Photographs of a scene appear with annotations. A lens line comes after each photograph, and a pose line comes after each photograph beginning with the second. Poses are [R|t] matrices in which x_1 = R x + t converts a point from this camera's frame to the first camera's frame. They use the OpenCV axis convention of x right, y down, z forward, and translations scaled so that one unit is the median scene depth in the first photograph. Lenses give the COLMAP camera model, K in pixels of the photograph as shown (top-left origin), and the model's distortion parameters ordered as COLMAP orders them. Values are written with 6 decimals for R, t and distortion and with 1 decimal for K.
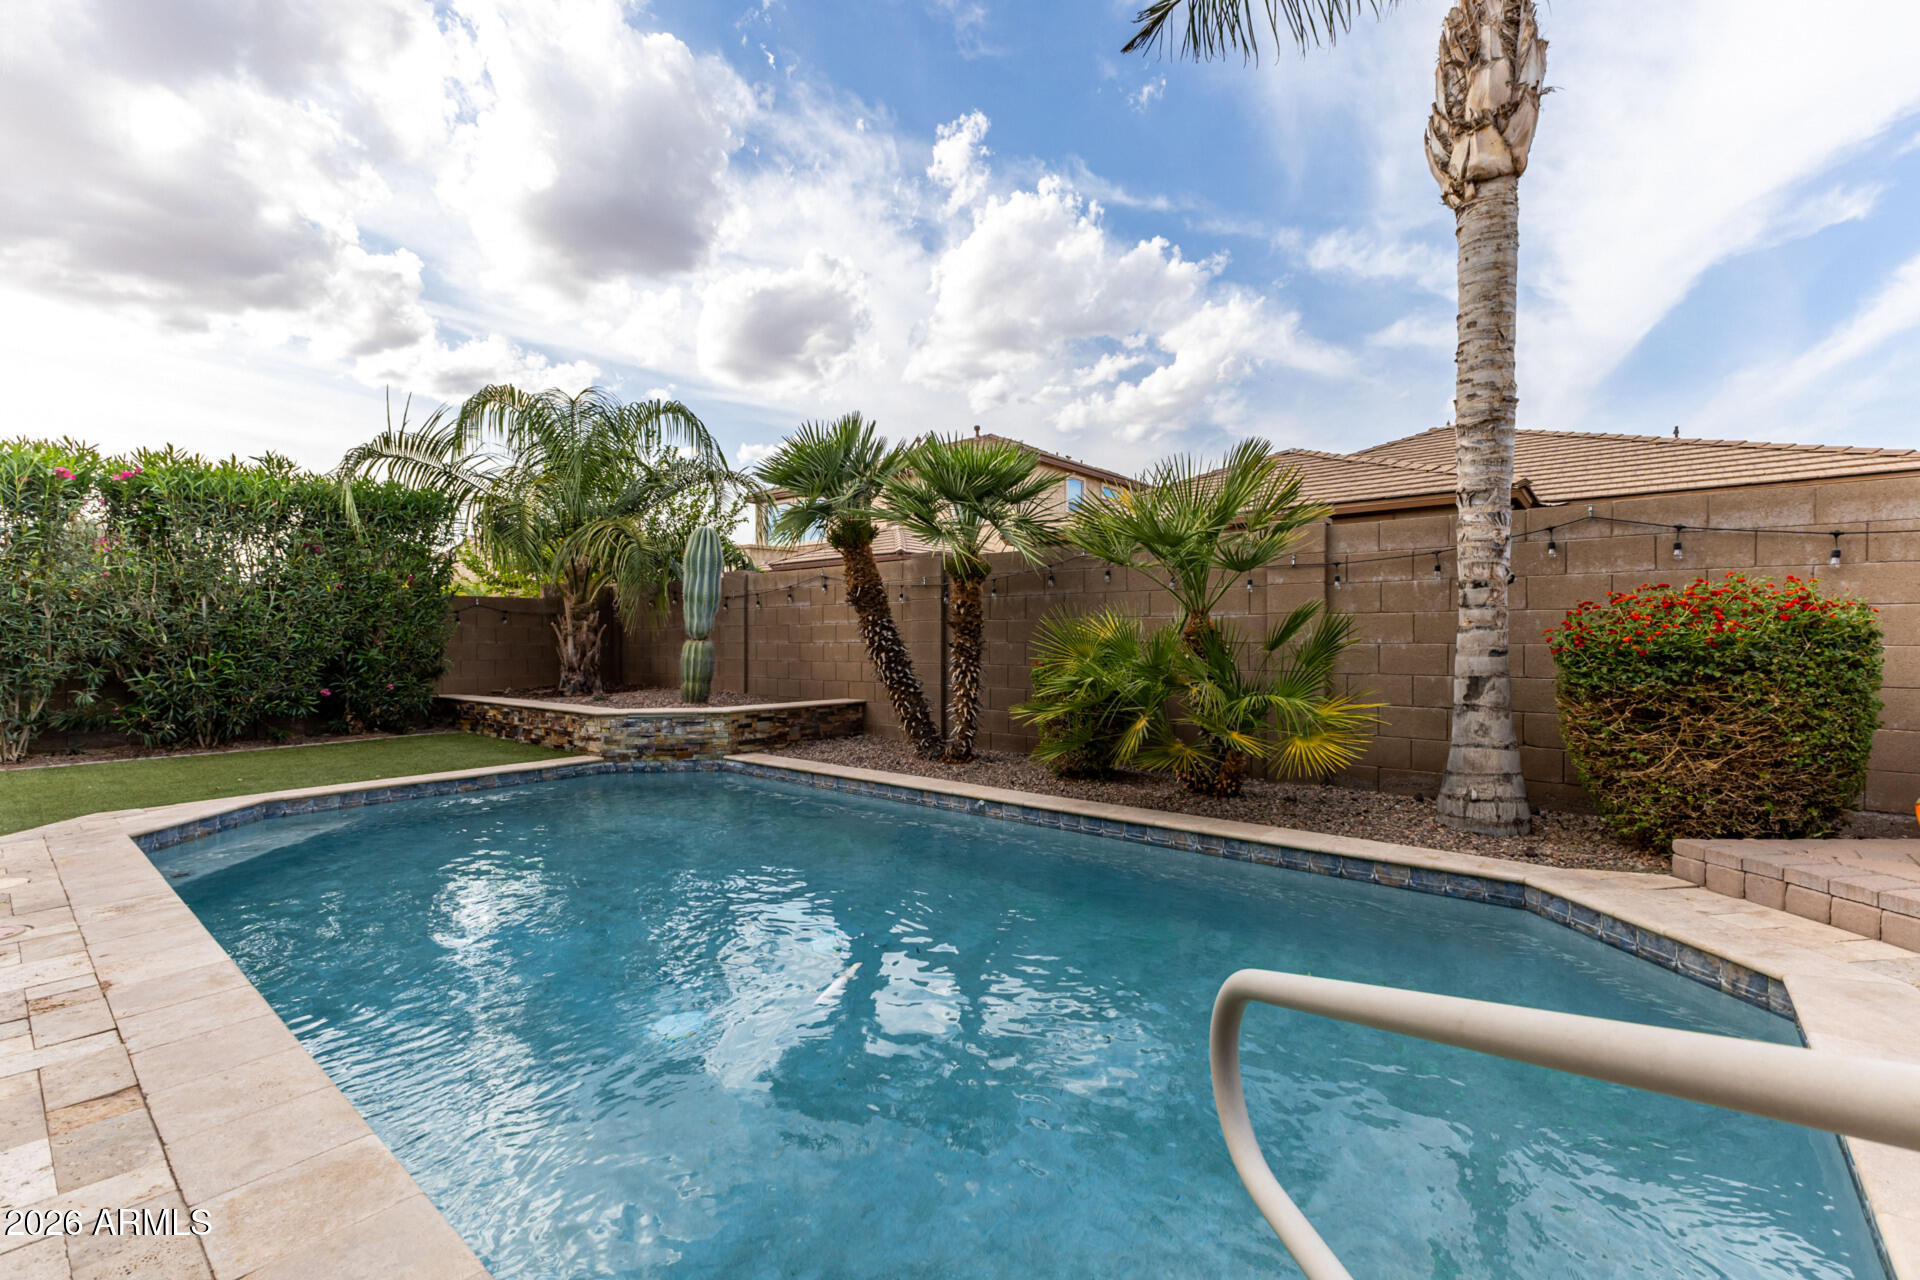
lens RADIAL K [[834.6, 0, 968.1], [0, 834.6, 646.6], [0, 0, 1]] dist [0.010360, -0.004261]
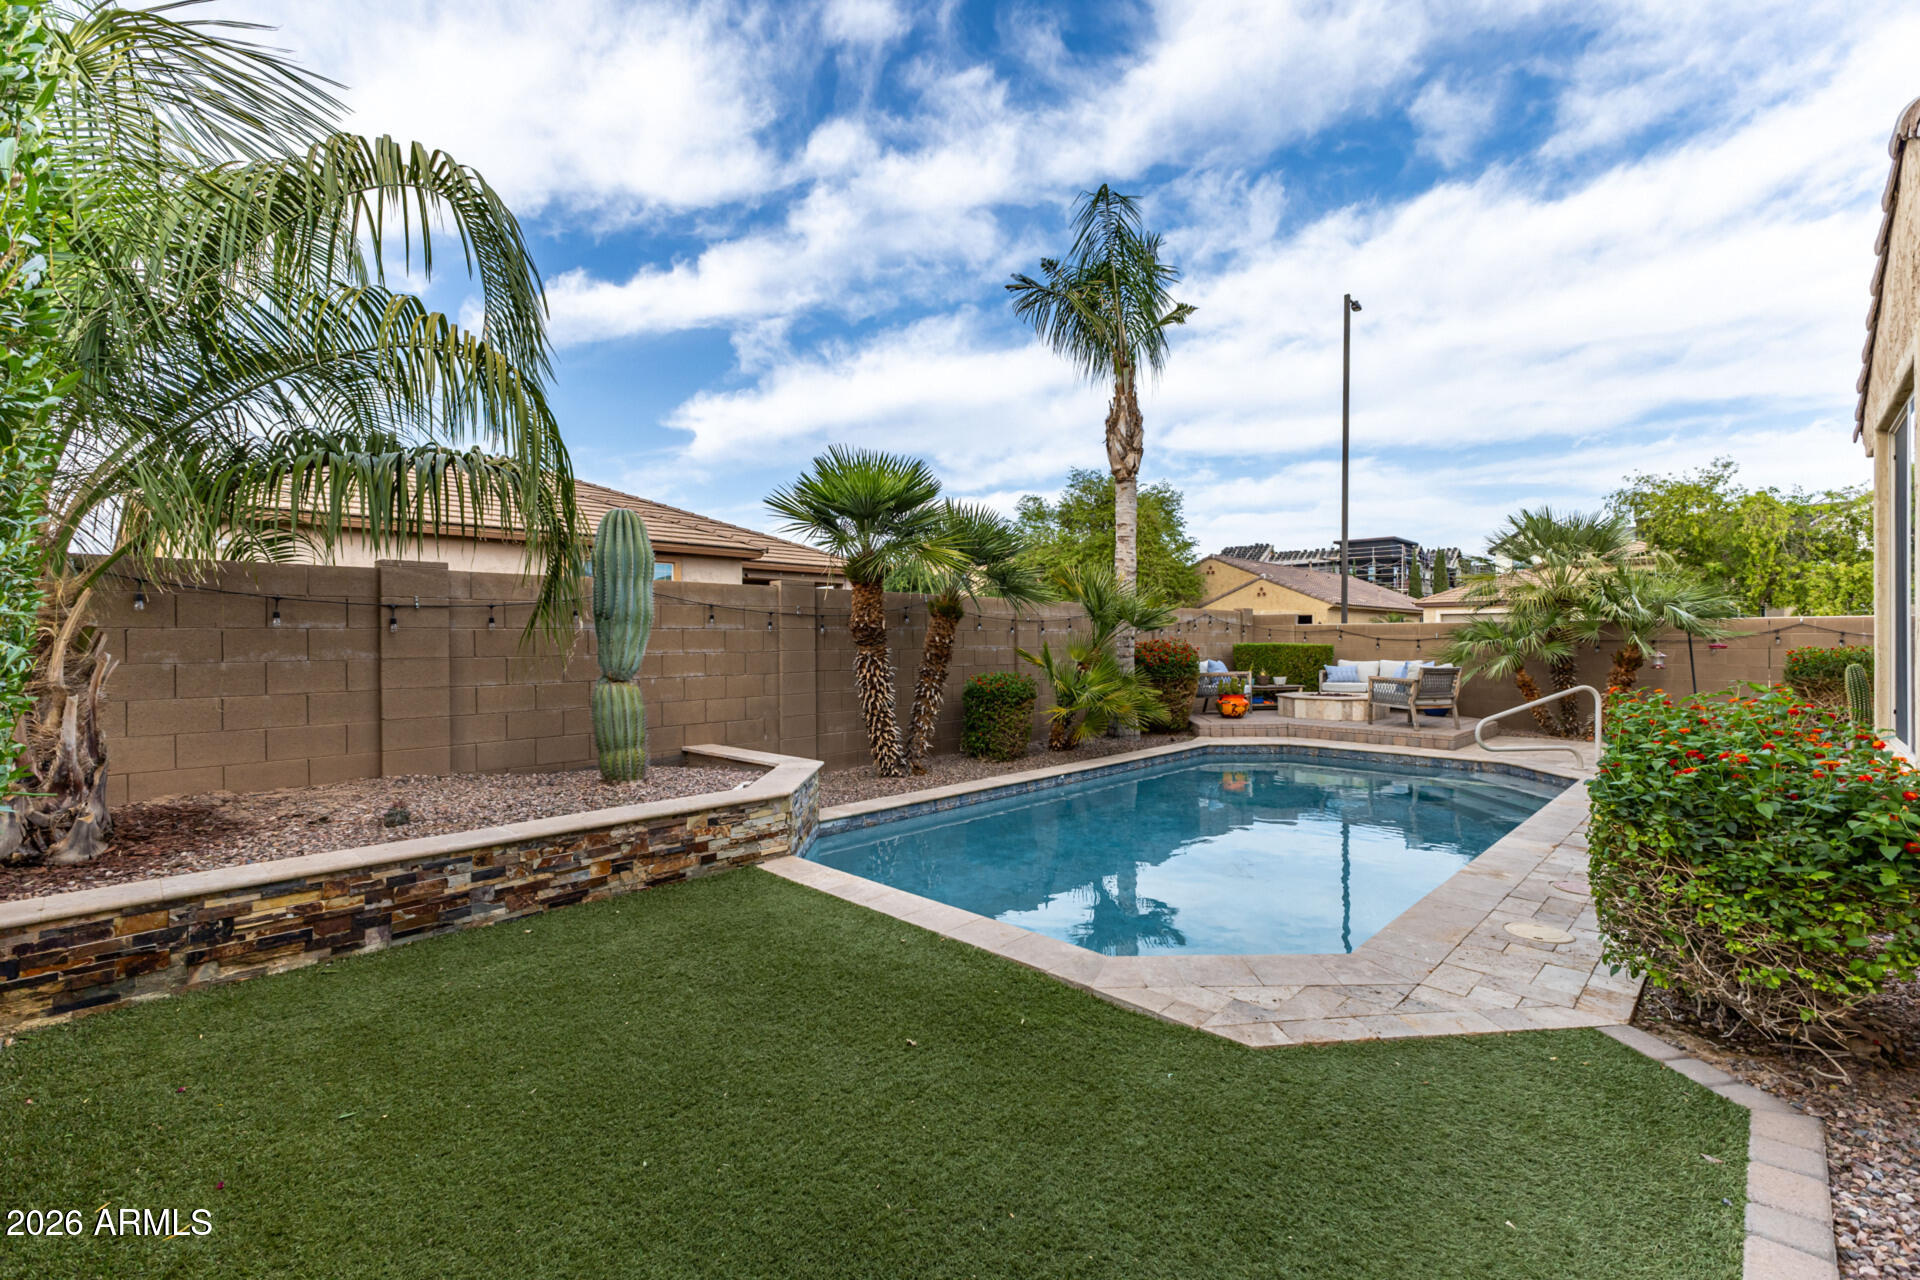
lens RADIAL K [[834.6, 0, 963.5], [0, 834.6, 635.6], [0, 0, 1]] dist [0.010360, -0.004261]
pose [[0.064665, 0.004785, 0.997896, -1.110077], [0.009968, 0.999936, -0.005441, -0.043713], [-0.997857, 0.010299, 0.064613, 0.807896]]
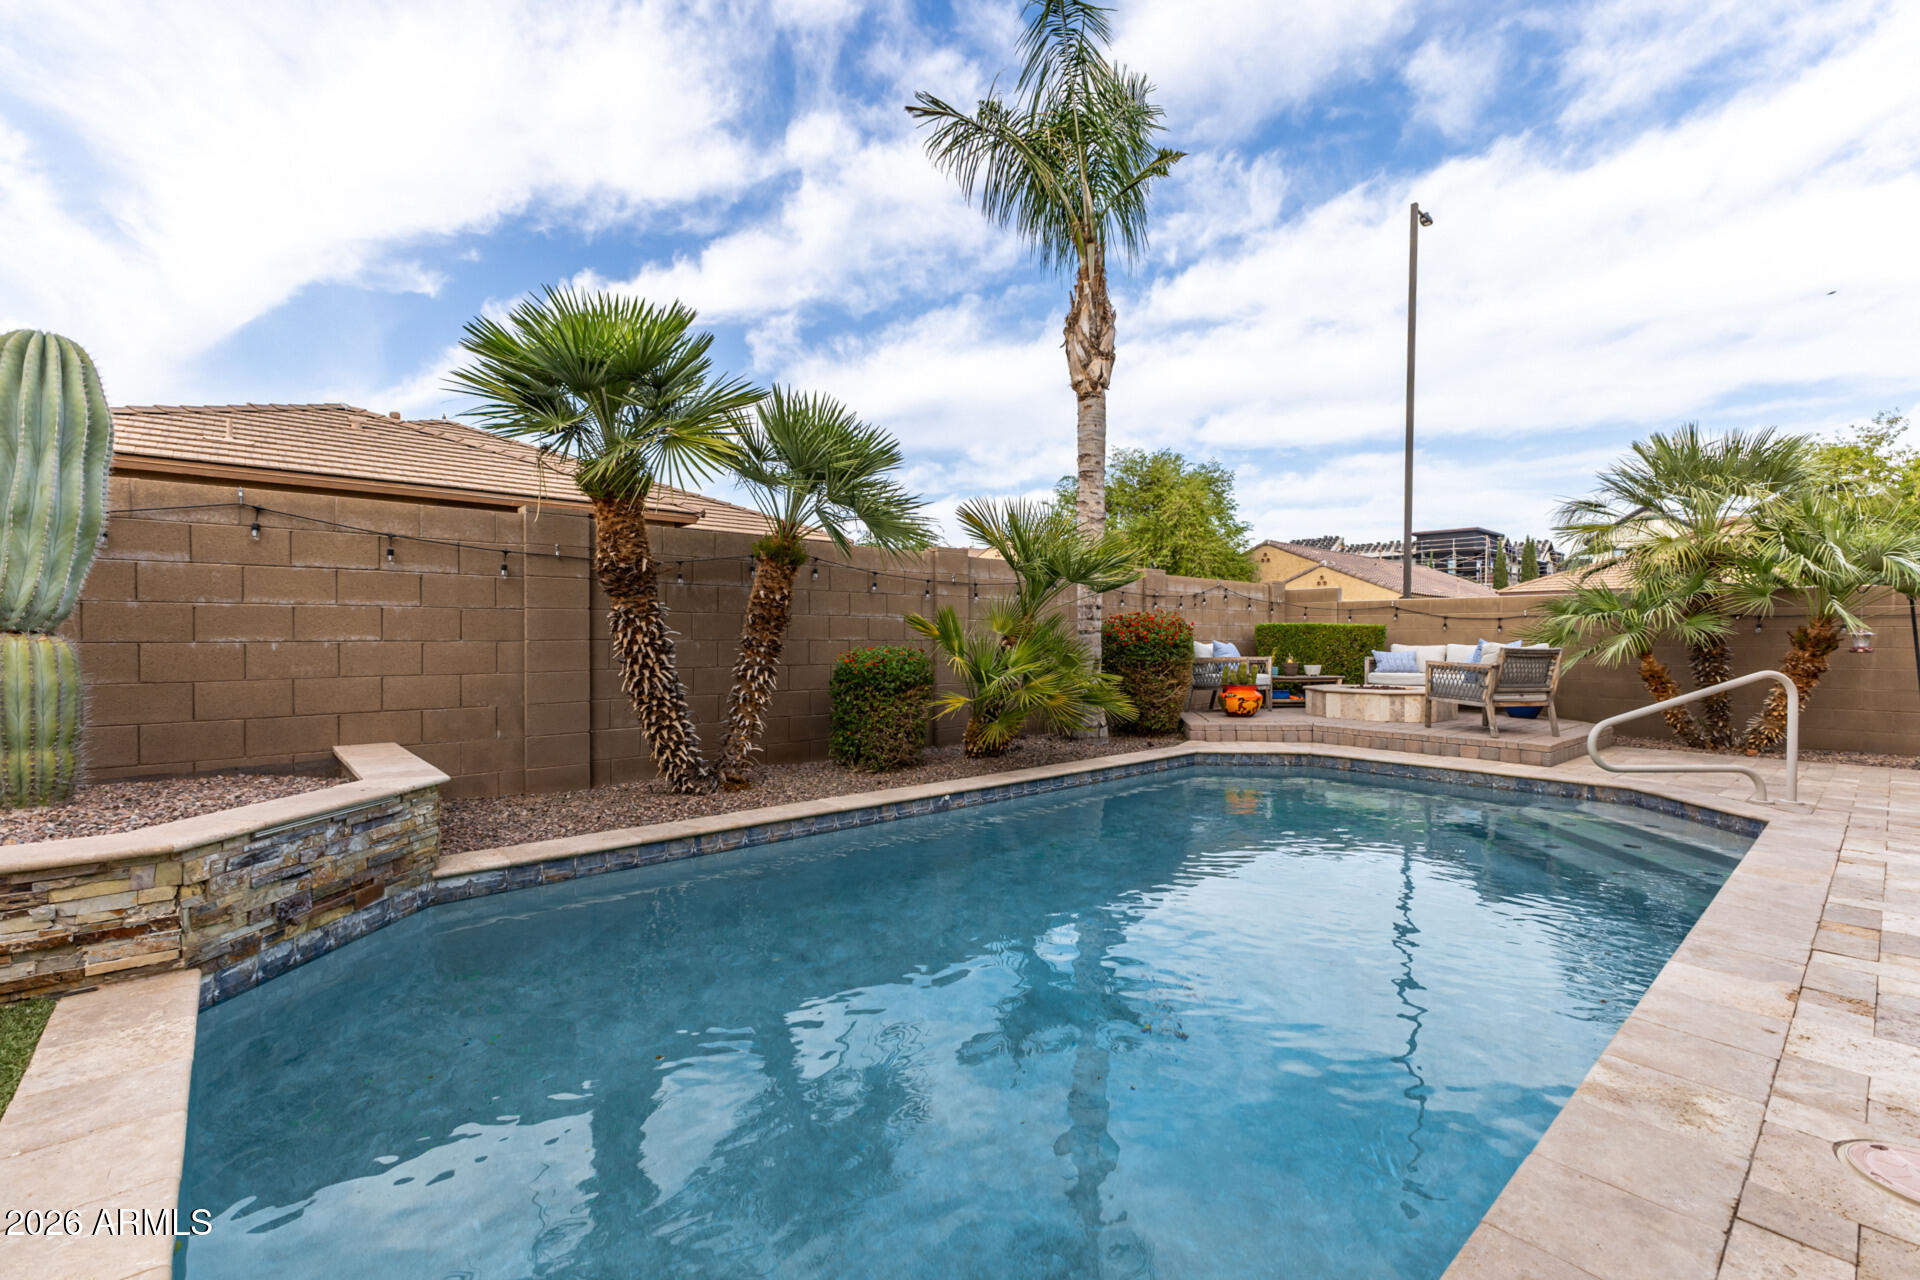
lens RADIAL K [[834.6, 0, 960.8], [0, 834.6, 637.5], [0, 0, 1]] dist [0.010360, -0.004261]
pose [[0.141455, 0.000018, 0.989945, -0.737053], [0.003573, 0.999993, -0.000529, -0.005023], [-0.989938, 0.003612, 0.141454, 0.629710]]
